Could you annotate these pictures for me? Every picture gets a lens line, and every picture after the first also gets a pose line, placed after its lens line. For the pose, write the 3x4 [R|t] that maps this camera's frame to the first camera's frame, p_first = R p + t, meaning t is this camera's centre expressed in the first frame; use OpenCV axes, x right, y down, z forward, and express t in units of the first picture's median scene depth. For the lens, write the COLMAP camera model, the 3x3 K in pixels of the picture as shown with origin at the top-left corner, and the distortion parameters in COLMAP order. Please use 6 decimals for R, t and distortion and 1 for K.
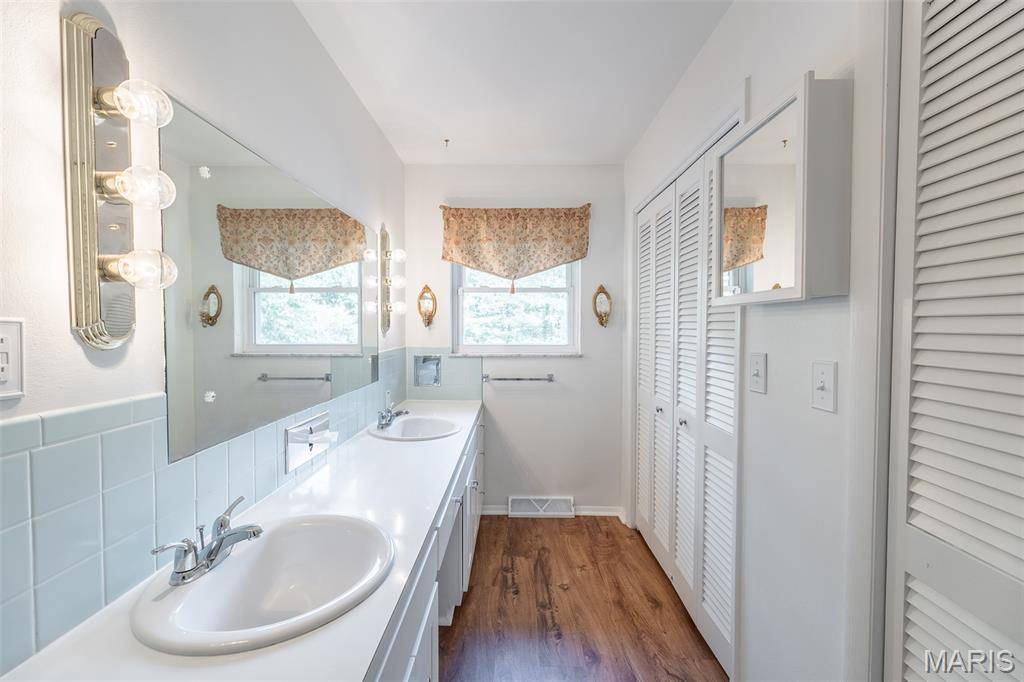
lens RADIAL K [[410.4, 0, 508.6], [0, 410.4, 337.7], [0, 0, 1]] dist [0.006257, -0.000166]
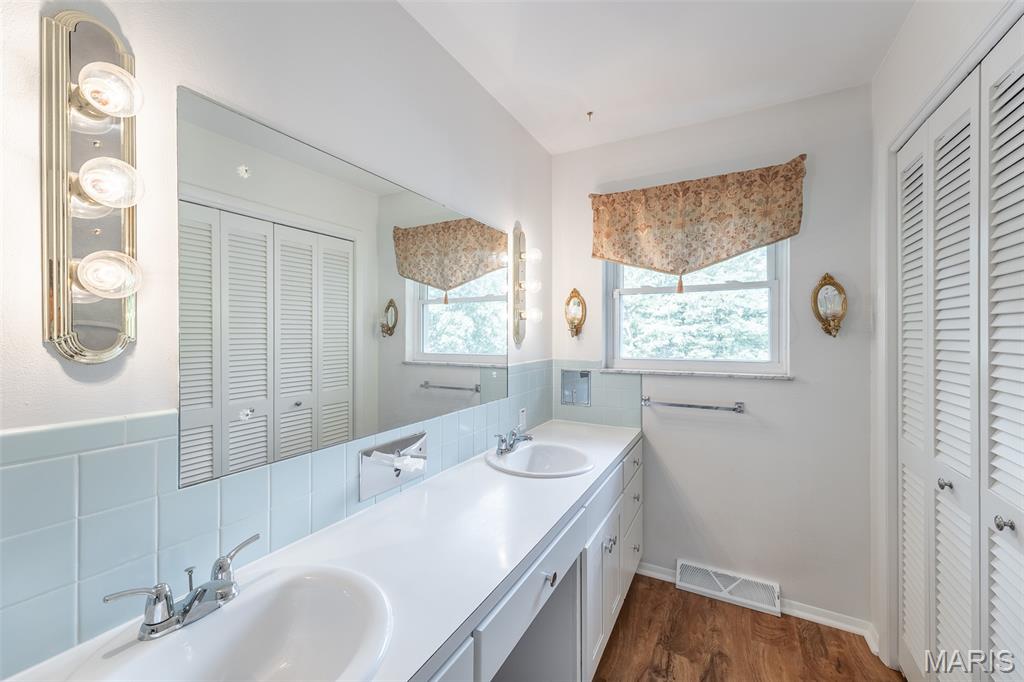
lens RADIAL K [[410.4, 0, 508.6], [0, 410.4, 337.7], [0, 0, 1]] dist [0.006257, -0.000166]
pose [[0.883504, 0.000078, -0.468424, 0.085138], [-0.010550, 0.999750, -0.019731, -0.006235], [0.468305, 0.022374, 0.883283, 0.178597]]
